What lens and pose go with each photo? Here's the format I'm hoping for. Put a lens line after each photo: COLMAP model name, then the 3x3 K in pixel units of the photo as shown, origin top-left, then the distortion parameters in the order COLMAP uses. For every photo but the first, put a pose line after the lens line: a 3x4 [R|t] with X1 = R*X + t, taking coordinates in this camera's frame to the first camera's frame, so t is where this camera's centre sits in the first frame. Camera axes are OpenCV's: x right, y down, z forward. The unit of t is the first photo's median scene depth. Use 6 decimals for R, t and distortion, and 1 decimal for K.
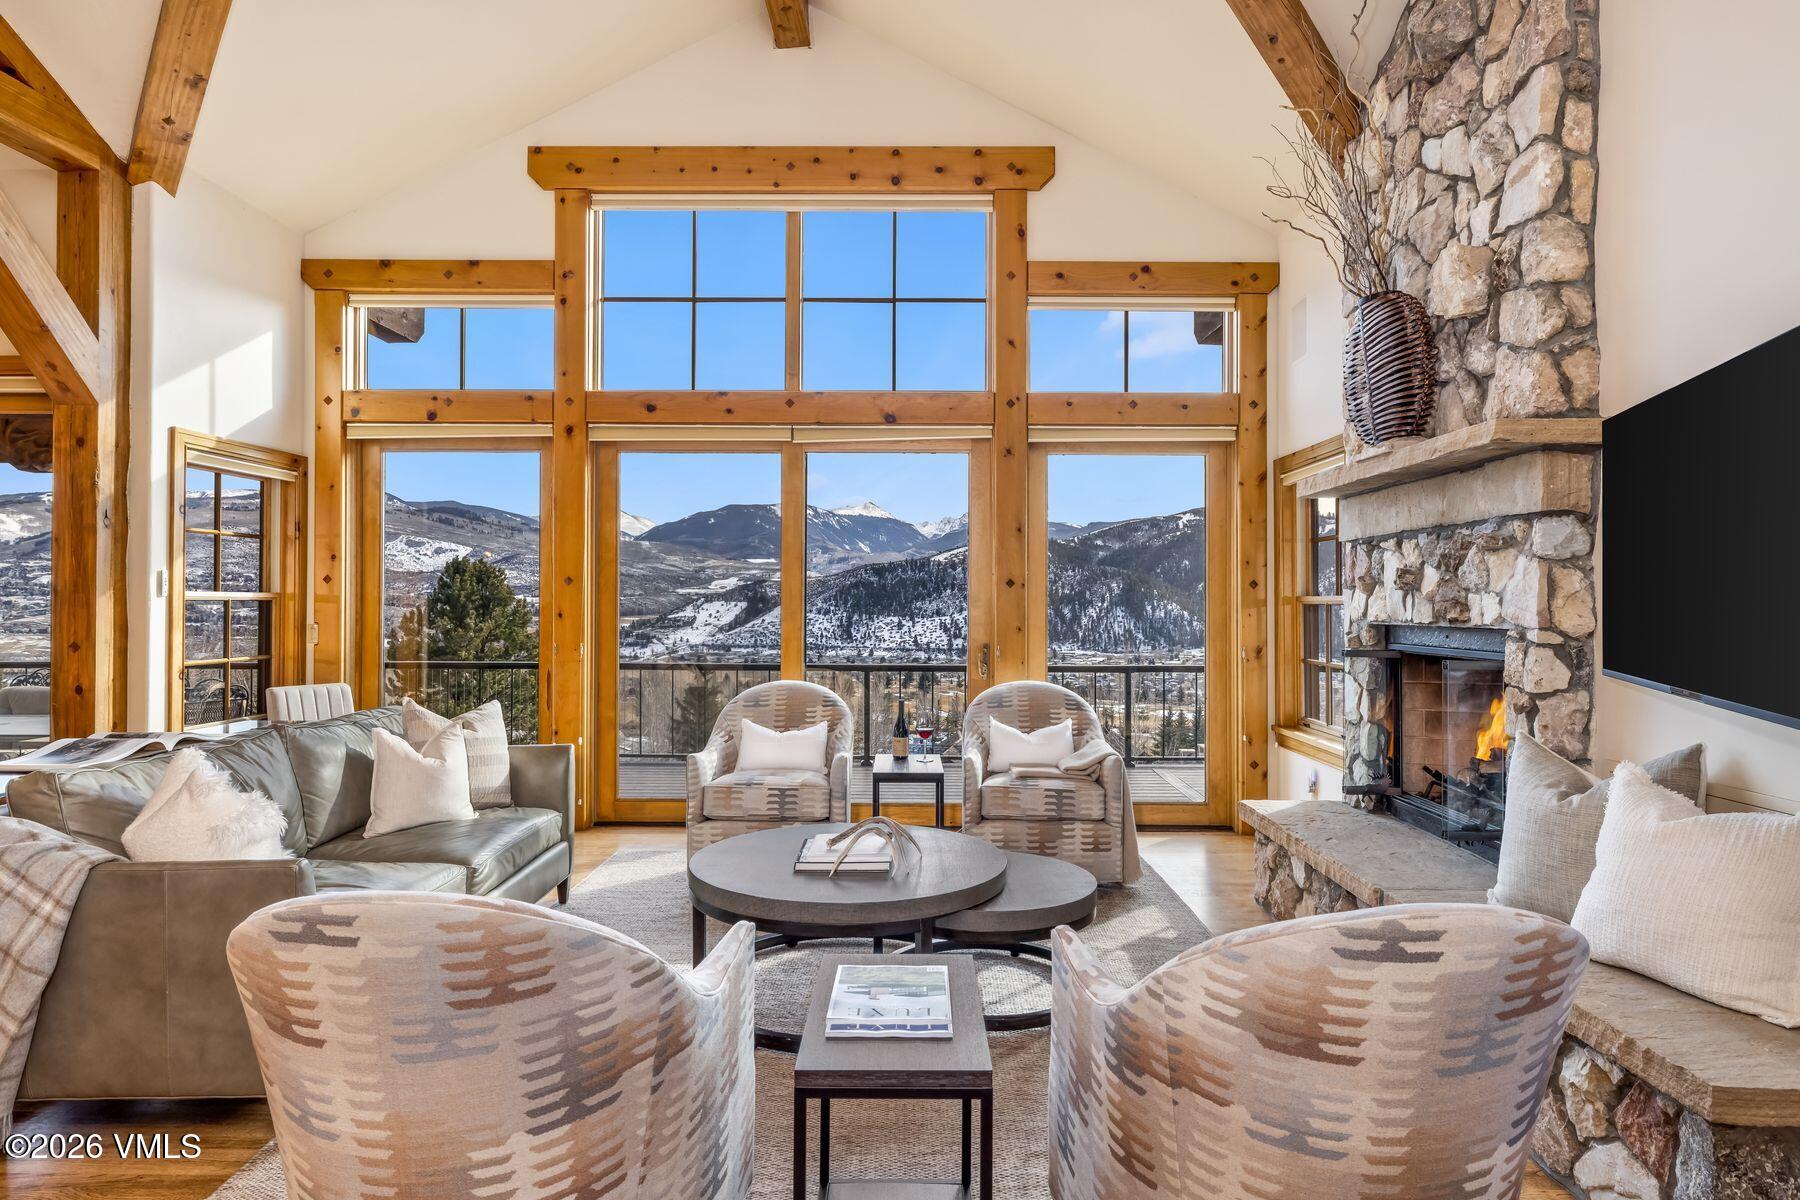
lens RADIAL K [[1009.0, 0, 917.9], [0, 1009.0, 594.8], [0, 0, 1]] dist [0.002577, -0.000805]
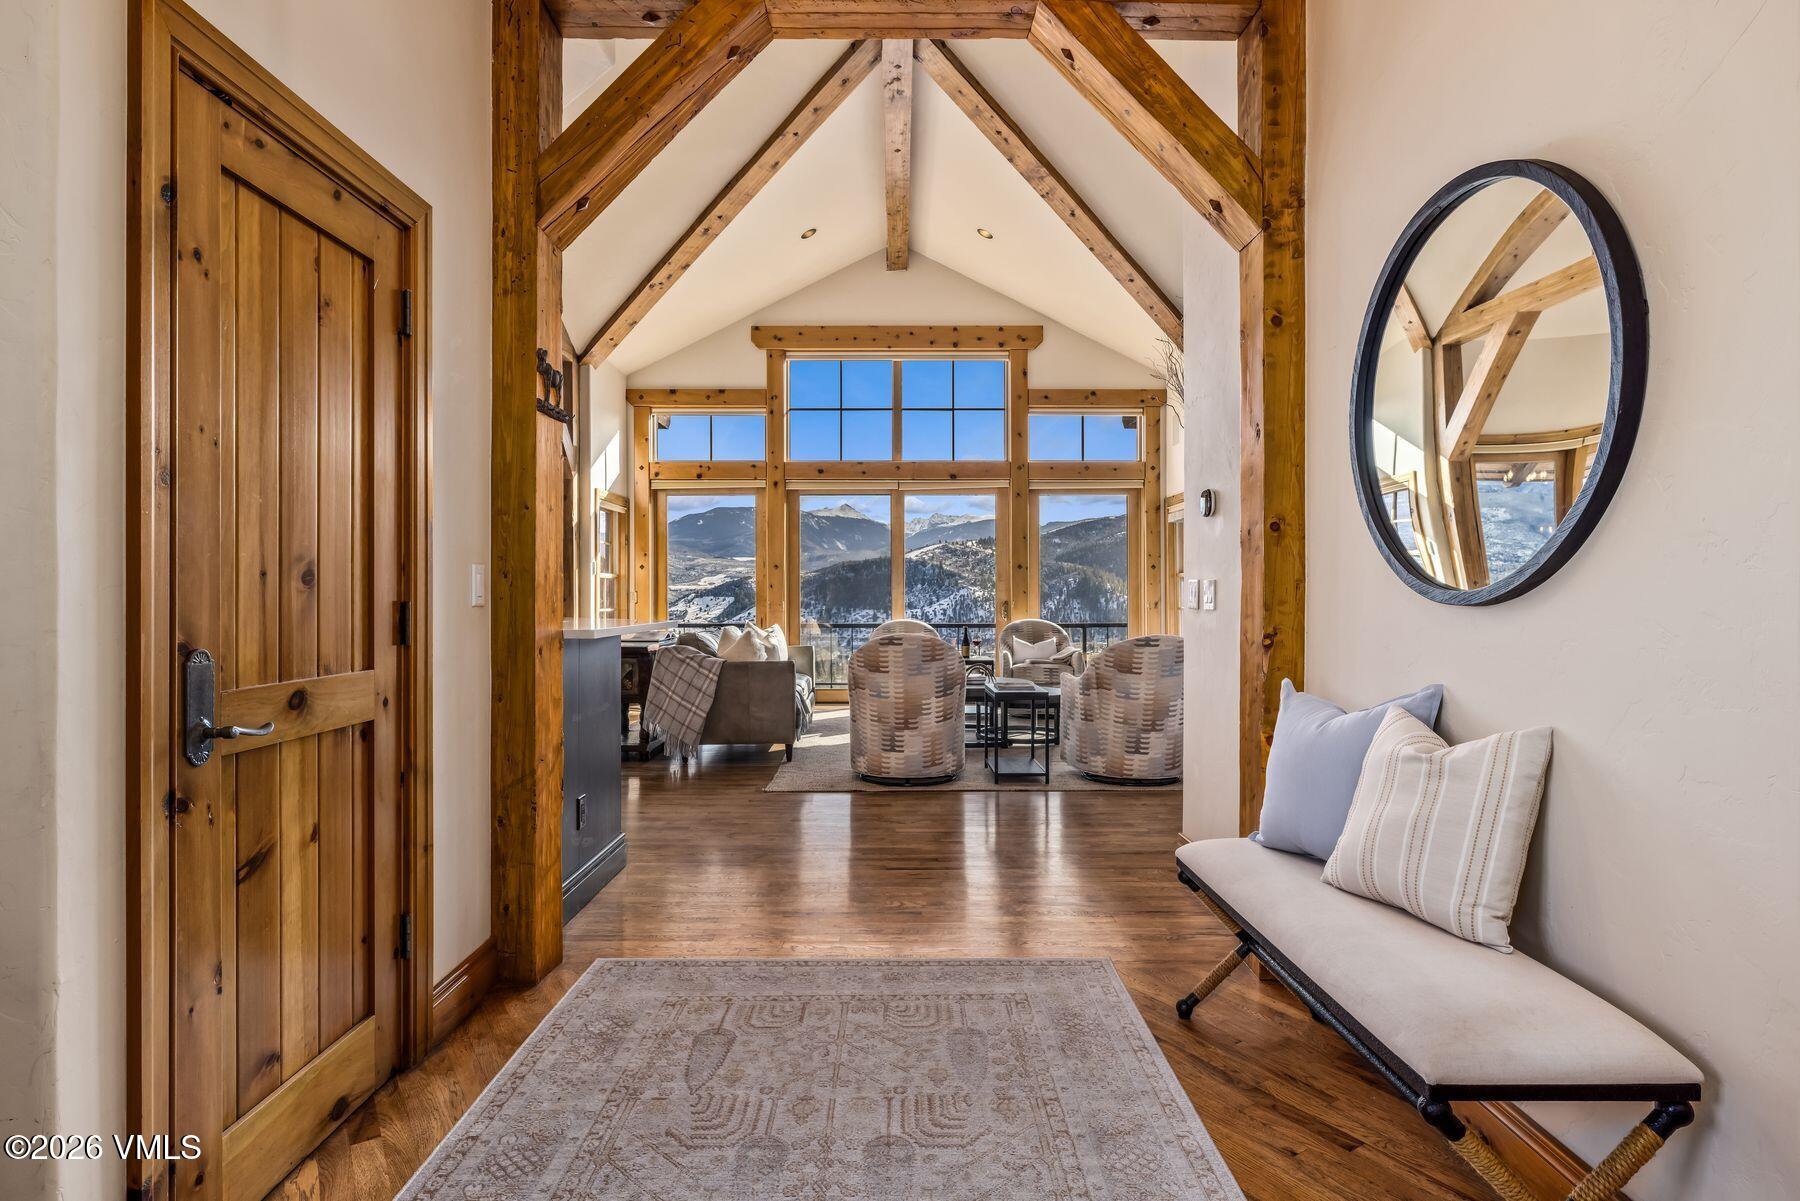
lens RADIAL K [[927.4, 0, 900.0], [0, 927.4, 600.5], [0, 0, 1]] dist [0.002344, 0.000027]
pose [[0.999936, -0.005484, 0.009866, -0.142128], [0.005366, 0.999915, 0.011902, 0.028137], [-0.009931, -0.011849, 0.999880, -0.676298]]
